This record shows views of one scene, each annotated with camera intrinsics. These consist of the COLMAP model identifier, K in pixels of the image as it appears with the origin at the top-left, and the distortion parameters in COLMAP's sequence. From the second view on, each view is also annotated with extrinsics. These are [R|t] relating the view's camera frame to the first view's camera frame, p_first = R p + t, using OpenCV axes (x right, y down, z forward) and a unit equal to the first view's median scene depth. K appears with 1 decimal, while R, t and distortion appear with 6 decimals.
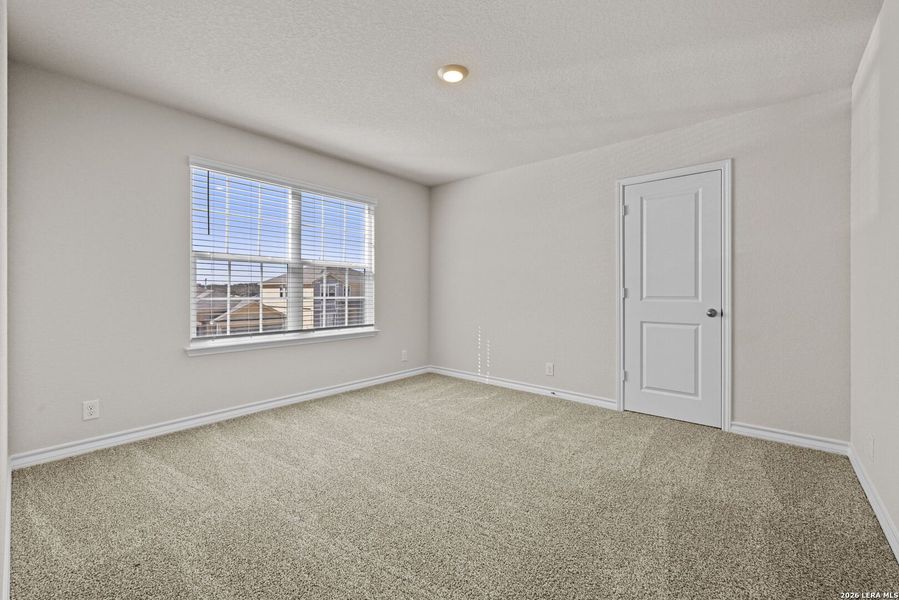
lens RADIAL K [[378.9, 0, 445.5], [0, 378.9, 295.2], [0, 0, 1]] dist [-0.001857, -0.000161]
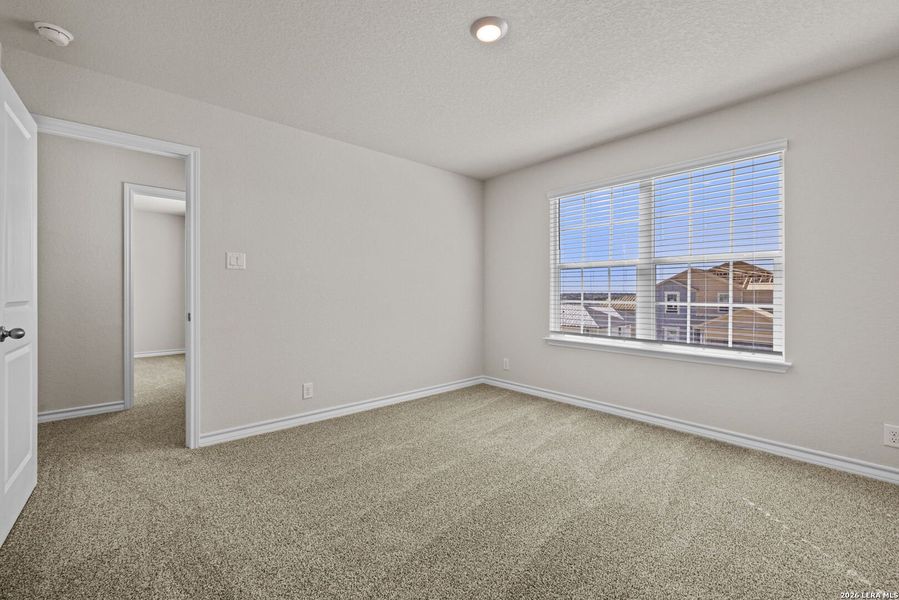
lens RADIAL K [[378.9, 0, 445.5], [0, 378.9, 296.3], [0, 0, 1]] dist [-0.001857, -0.000161]
pose [[-0.131321, 0.003054, -0.991335, 0.547255], [-0.018232, 0.999819, 0.005495, -0.004908], [0.991172, 0.018796, -0.131242, 0.659045]]
